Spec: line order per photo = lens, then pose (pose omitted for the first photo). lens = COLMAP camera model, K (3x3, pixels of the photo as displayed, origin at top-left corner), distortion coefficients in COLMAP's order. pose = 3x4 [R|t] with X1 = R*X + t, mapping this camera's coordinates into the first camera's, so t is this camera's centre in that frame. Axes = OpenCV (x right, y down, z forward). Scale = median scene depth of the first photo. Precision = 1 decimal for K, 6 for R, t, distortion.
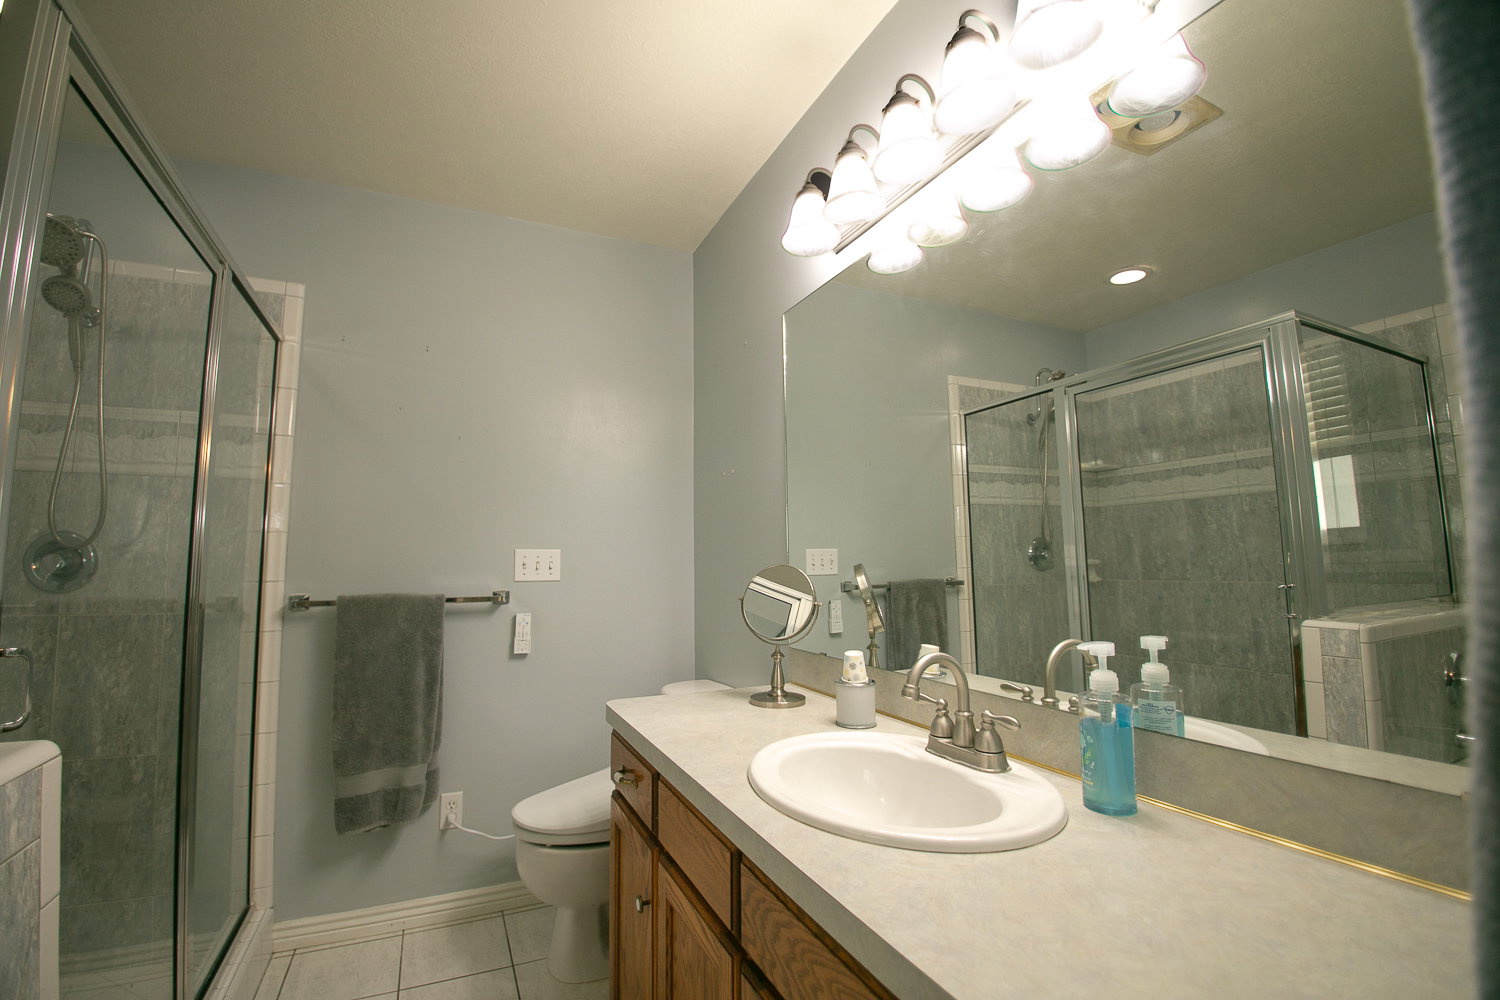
lens RADIAL K [[674.2, 0, 743.1], [0, 674.2, 487.9], [0, 0, 1]] dist [-0.038069, -0.002935]
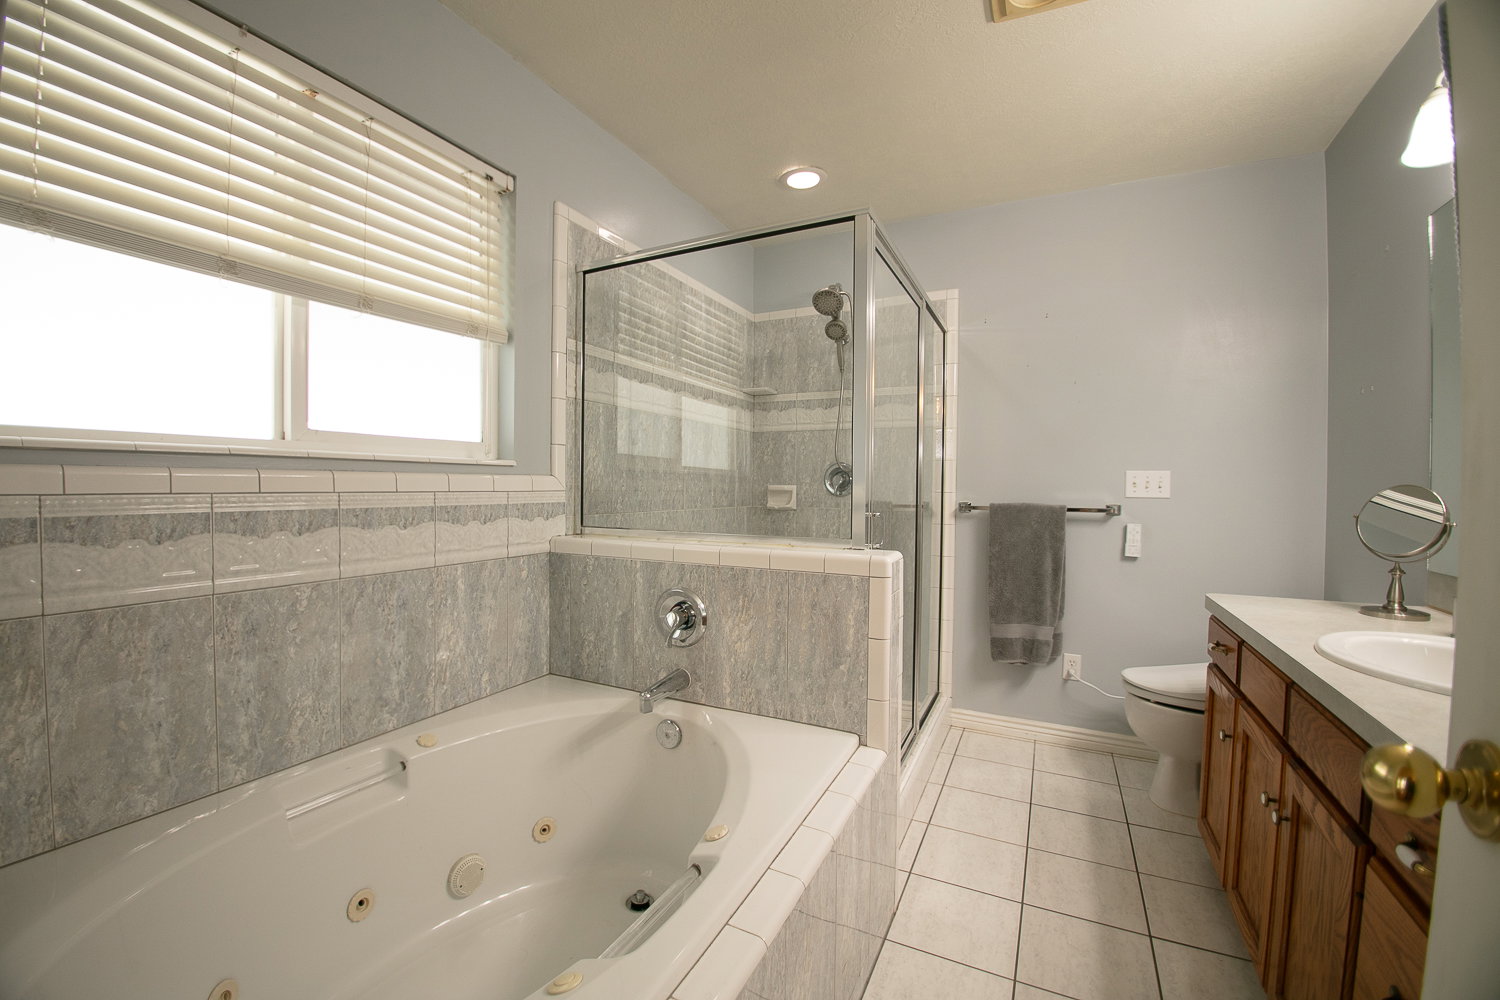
lens RADIAL K [[601.5, 0, 735.9], [0, 601.5, 497.1], [0, 0, 1]] dist [-0.035171, -0.001926]
pose [[0.611703, 0.031524, -0.790459, 0.086781], [0.074476, 0.992473, 0.097215, -0.019869], [0.787574, -0.118337, 0.604751, -0.236301]]
